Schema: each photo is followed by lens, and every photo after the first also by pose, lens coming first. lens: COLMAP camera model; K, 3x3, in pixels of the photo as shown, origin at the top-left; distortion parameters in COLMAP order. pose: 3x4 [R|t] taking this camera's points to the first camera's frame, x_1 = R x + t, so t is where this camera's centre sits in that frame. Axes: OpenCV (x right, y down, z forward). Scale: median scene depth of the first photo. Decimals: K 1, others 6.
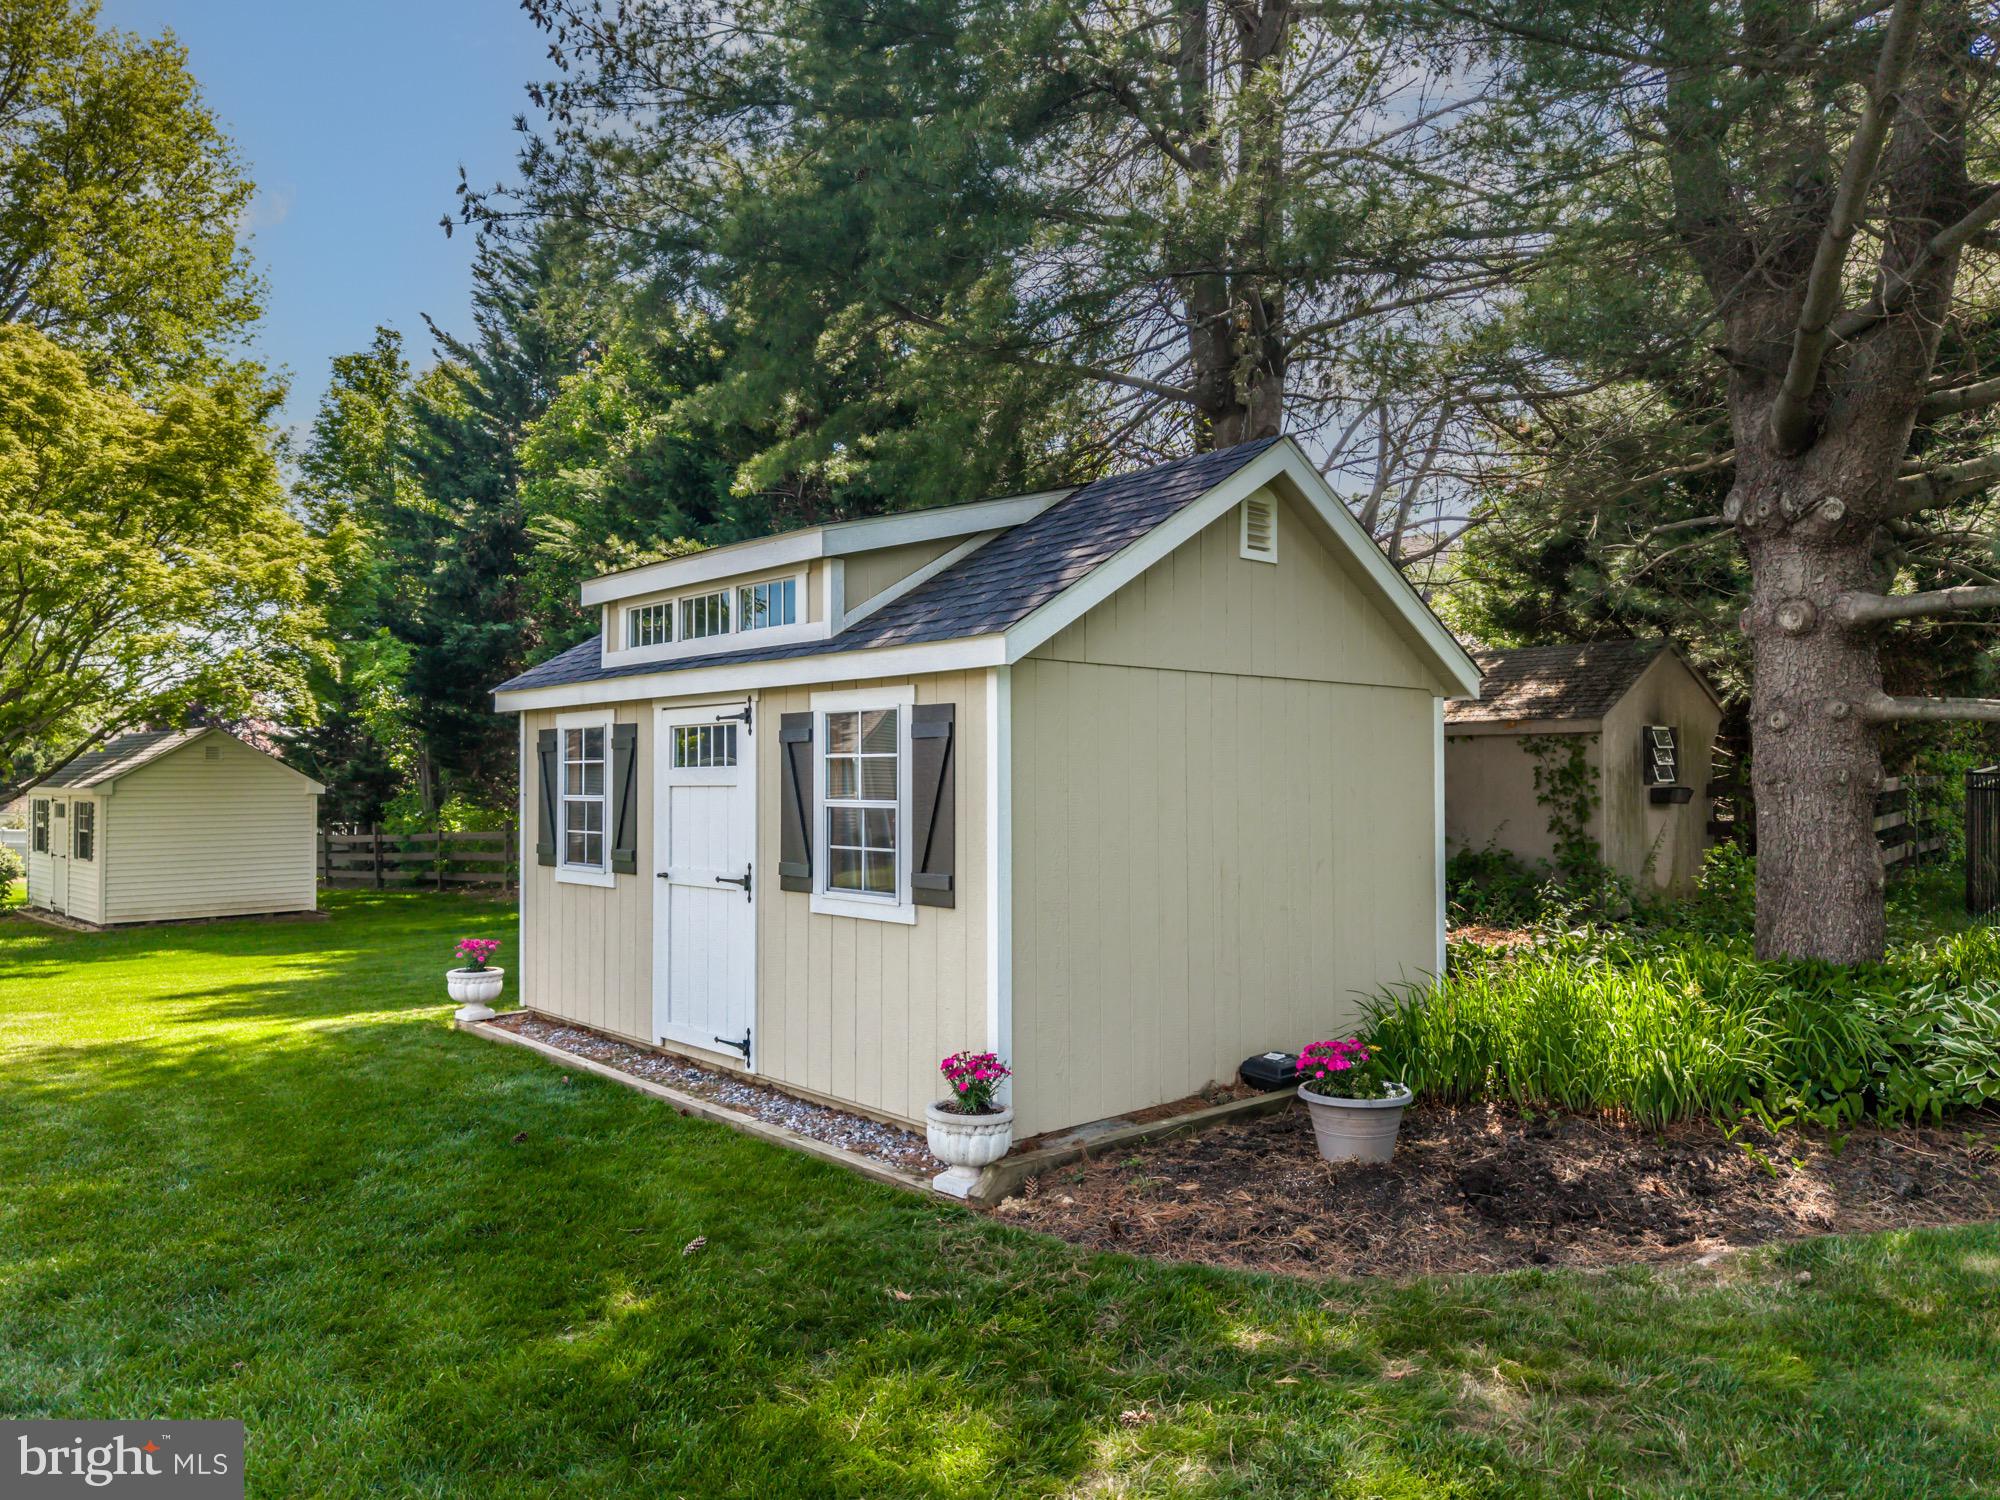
lens RADIAL K [[1384.0, 0, 1011.1], [0, 1384.0, 743.5], [0, 0, 1]] dist [0.002800, -0.004961]
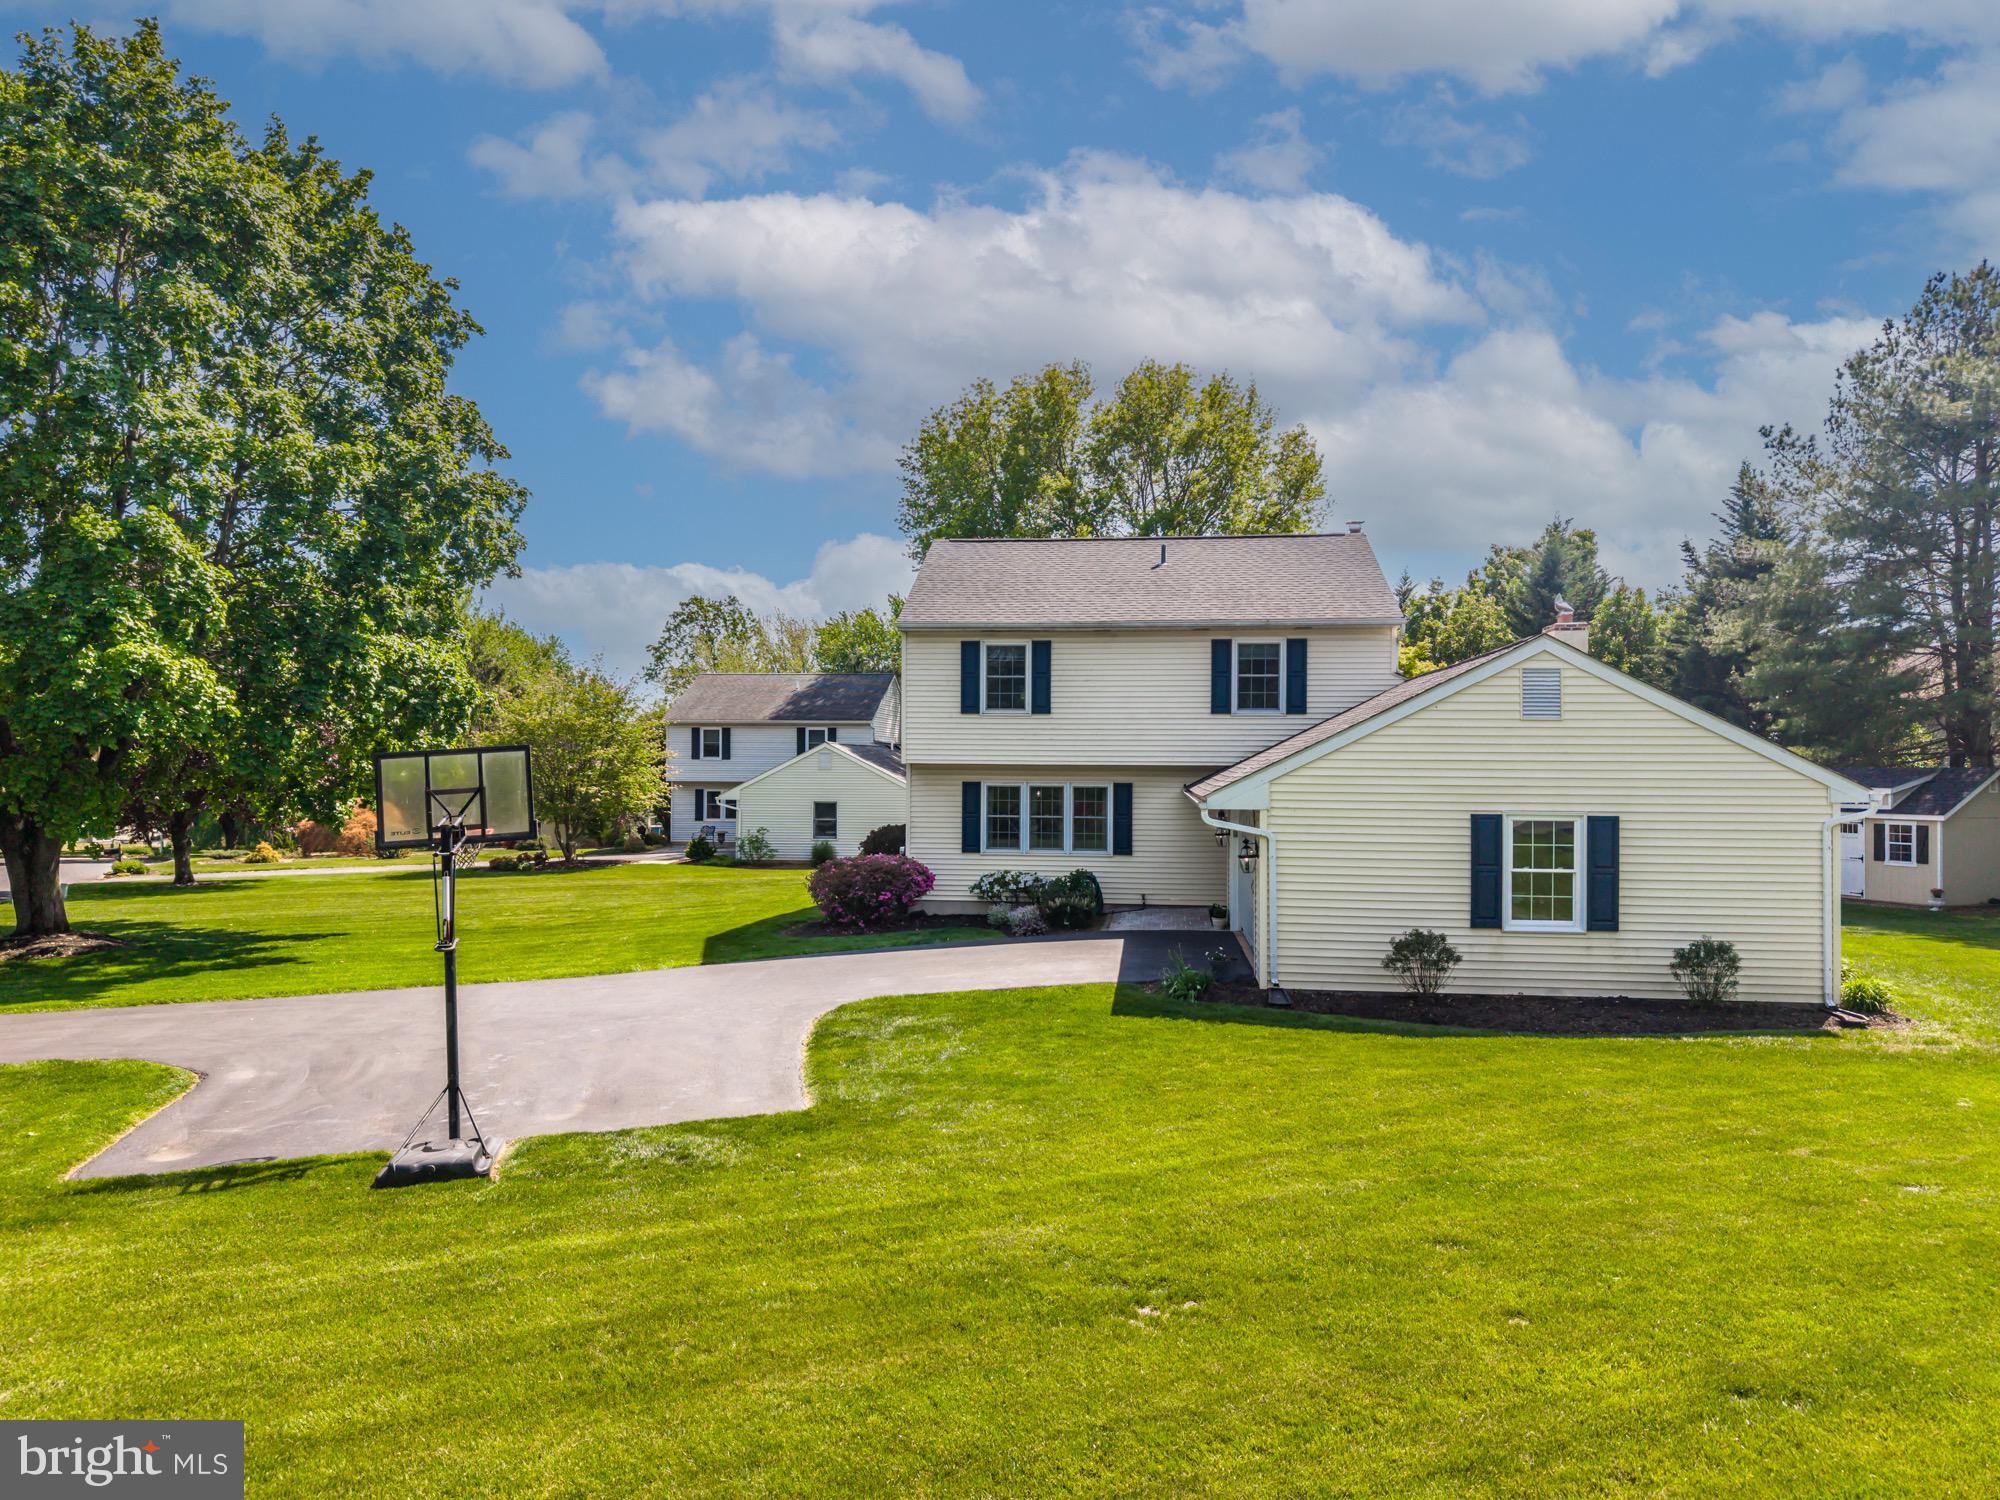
lens RADIAL K [[1367.0, 0, 989.7], [0, 1367.0, 754.8], [0, 0, 1]] dist [-0.005357, -0.003044]
pose [[0.915912, -0.000517, -0.401378, -1.120554], [0.001420, 0.999997, 0.001951, -0.287004], [0.401376, -0.002357, 0.915910, -4.750089]]
